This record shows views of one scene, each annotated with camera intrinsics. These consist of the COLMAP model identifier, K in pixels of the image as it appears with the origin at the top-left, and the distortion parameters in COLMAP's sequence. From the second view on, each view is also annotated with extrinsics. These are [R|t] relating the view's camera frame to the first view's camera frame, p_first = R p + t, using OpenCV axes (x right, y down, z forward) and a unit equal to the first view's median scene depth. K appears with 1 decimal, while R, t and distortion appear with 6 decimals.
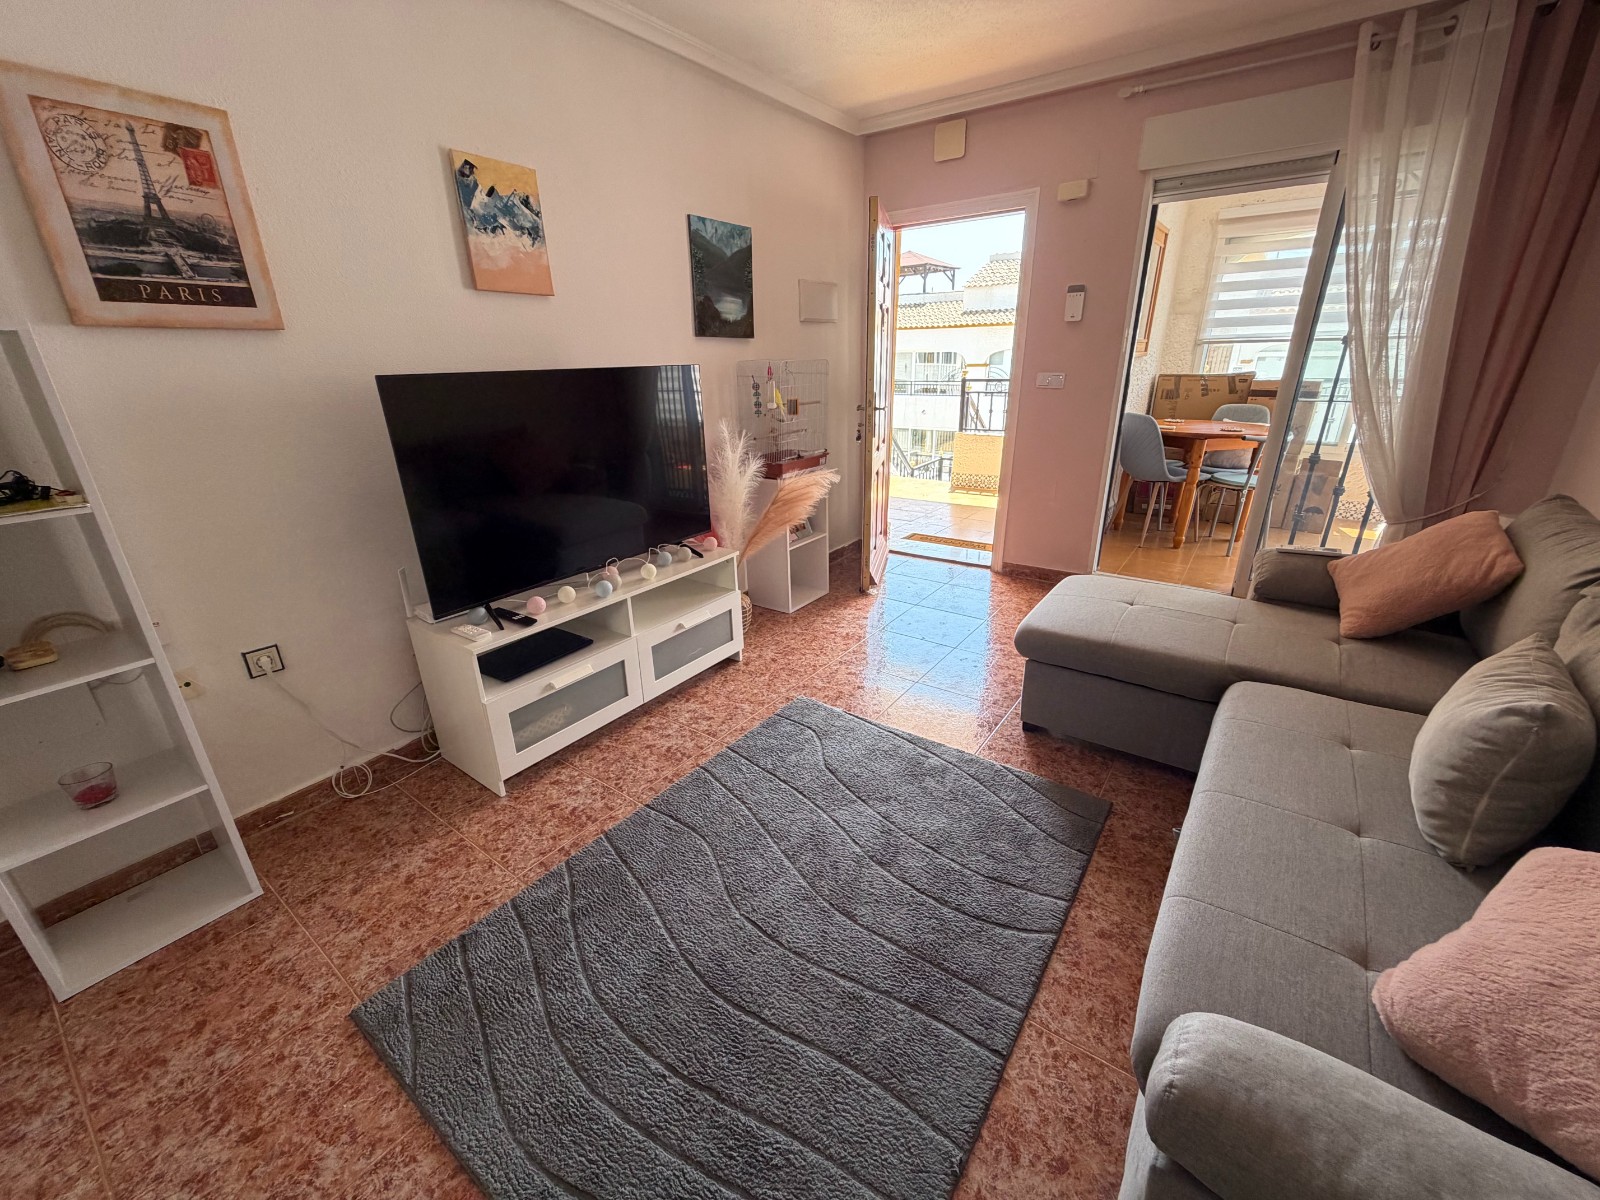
lens RADIAL K [[635.9, 0, 800.3], [0, 635.9, 601.4], [0, 0, 1]] dist [-0.001284, 0.000048]
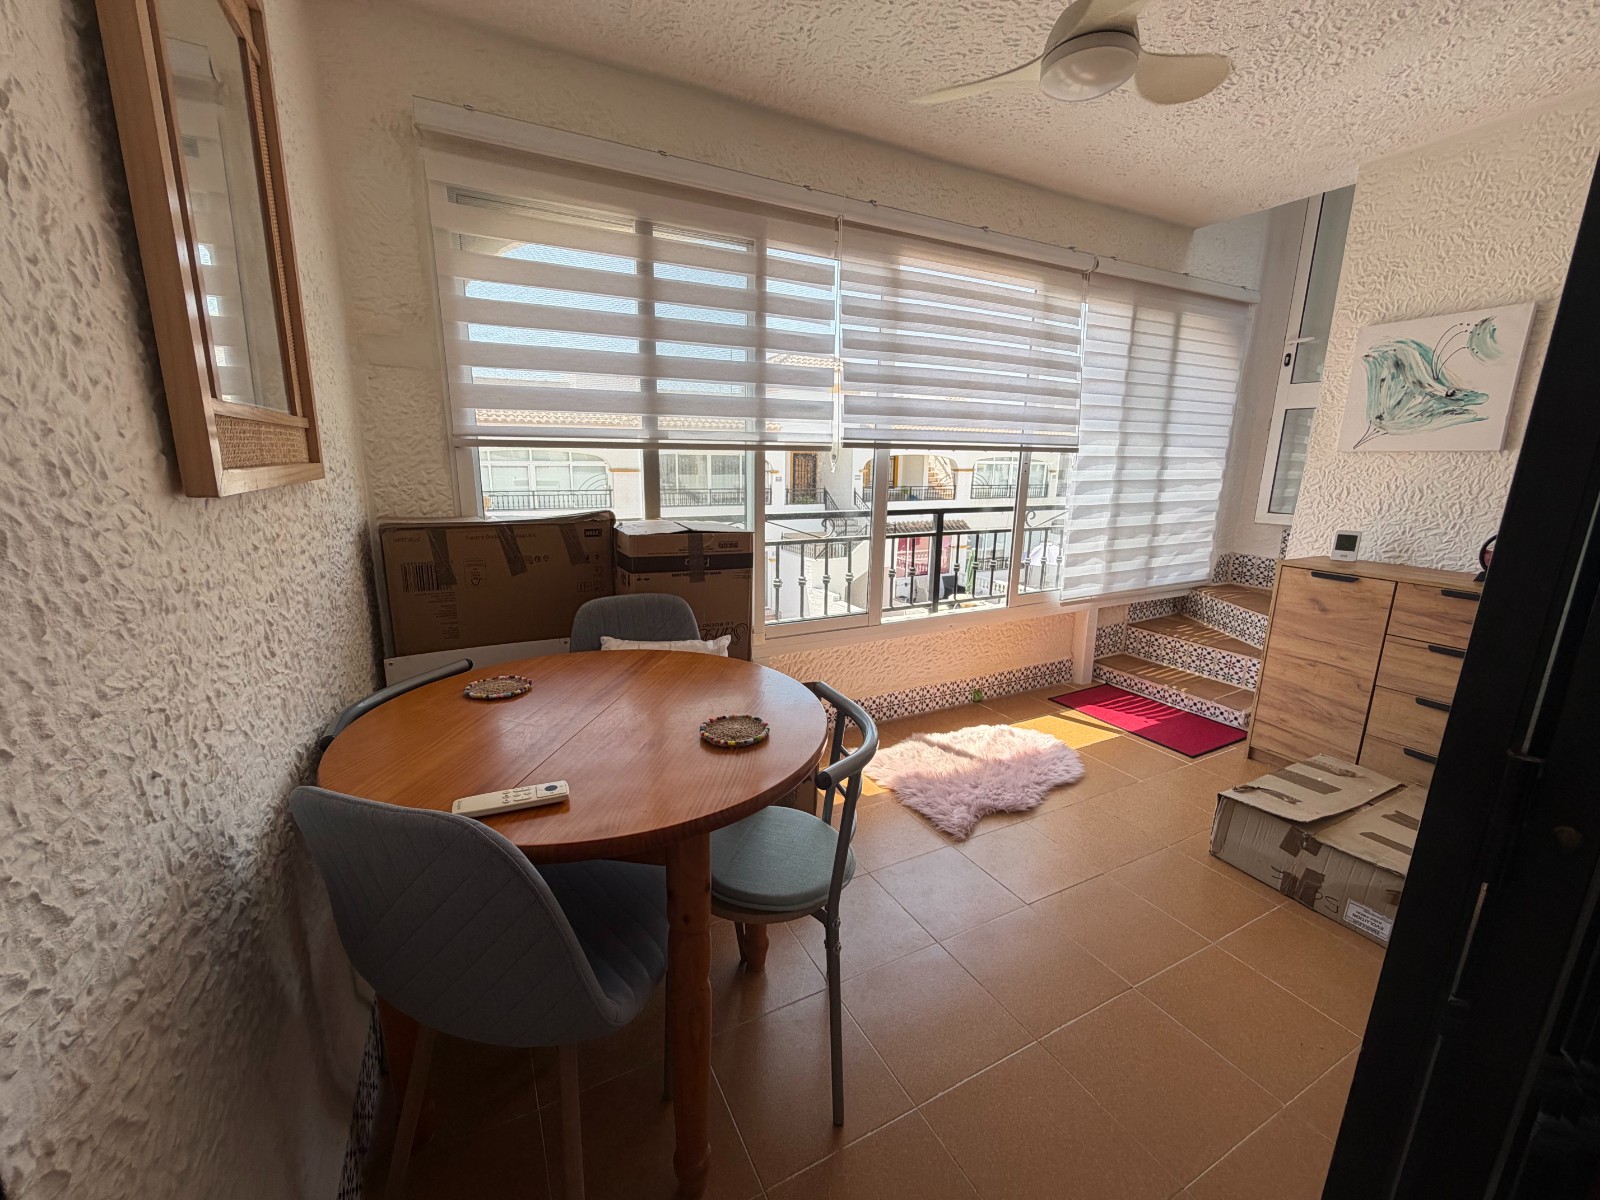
lens RADIAL K [[635.9, 0, 797.0], [0, 635.9, 598.6], [0, 0, 1]] dist [-0.001284, 0.000048]
pose [[0.455614, -0.171287, 0.873543, 0.363891], [0.298120, 0.954006, 0.031574, -0.265080], [-0.838773, 0.246035, 0.485723, 0.658284]]
